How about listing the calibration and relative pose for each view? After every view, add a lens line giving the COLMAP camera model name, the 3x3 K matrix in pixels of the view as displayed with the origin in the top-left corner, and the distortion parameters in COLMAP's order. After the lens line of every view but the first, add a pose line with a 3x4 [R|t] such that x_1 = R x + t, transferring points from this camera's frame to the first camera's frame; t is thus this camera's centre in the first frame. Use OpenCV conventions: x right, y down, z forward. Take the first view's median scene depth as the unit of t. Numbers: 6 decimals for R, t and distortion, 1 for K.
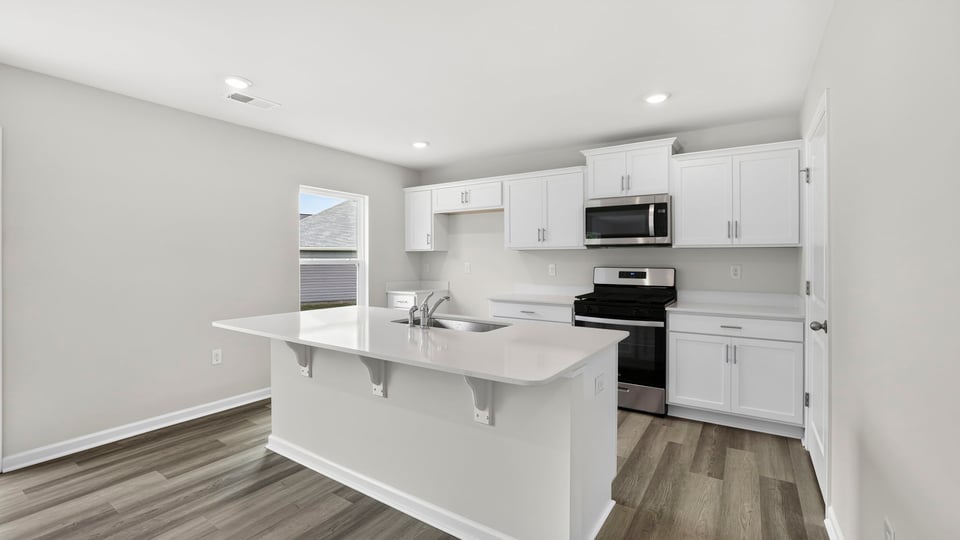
lens RADIAL K [[426.0, 0, 477.8], [0, 426.0, 259.9], [0, 0, 1]] dist [-0.017868, 0.005868]
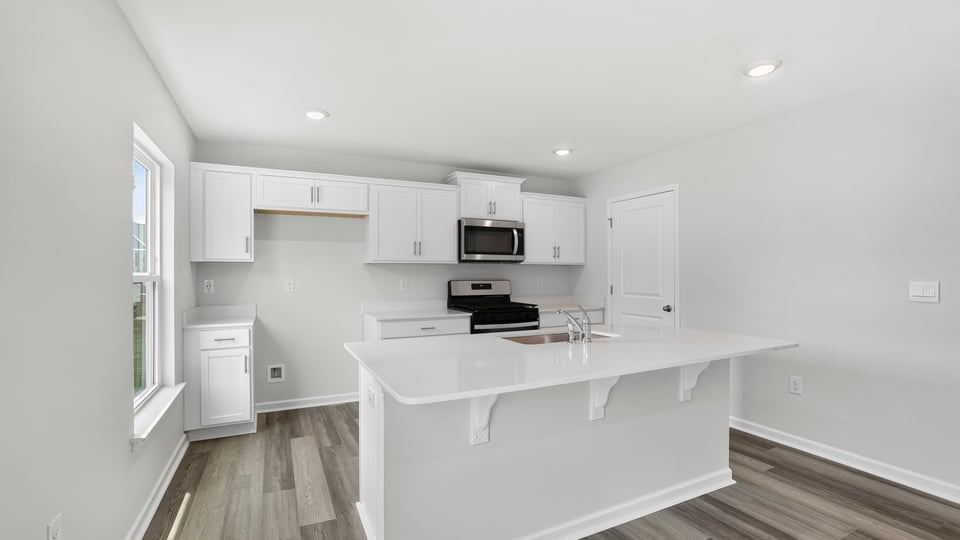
lens RADIAL K [[426.0, 0, 468.1], [0, 426.0, 273.4], [0, 0, 1]] dist [-0.017868, 0.005868]
pose [[0.517452, -0.003868, 0.855703, -0.725186], [0.003475, 0.999991, 0.002418, -0.003586], [-0.855705, 0.001723, 0.517461, 0.468576]]
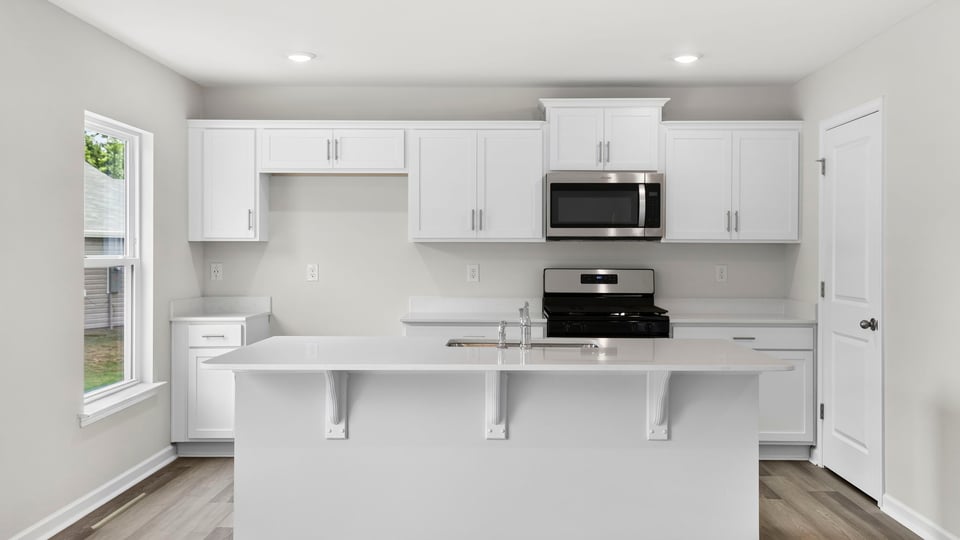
lens RADIAL K [[937.7, 0, 489.8], [0, 937.7, 255.7], [0, 0, 1]] dist [0.062467, 0.000000]
pose [[0.834862, 0.000121, 0.550460, -0.728125], [-0.001211, 0.999998, 0.001618, -0.006743], [-0.550458, -0.002017, 0.834860, -0.241091]]
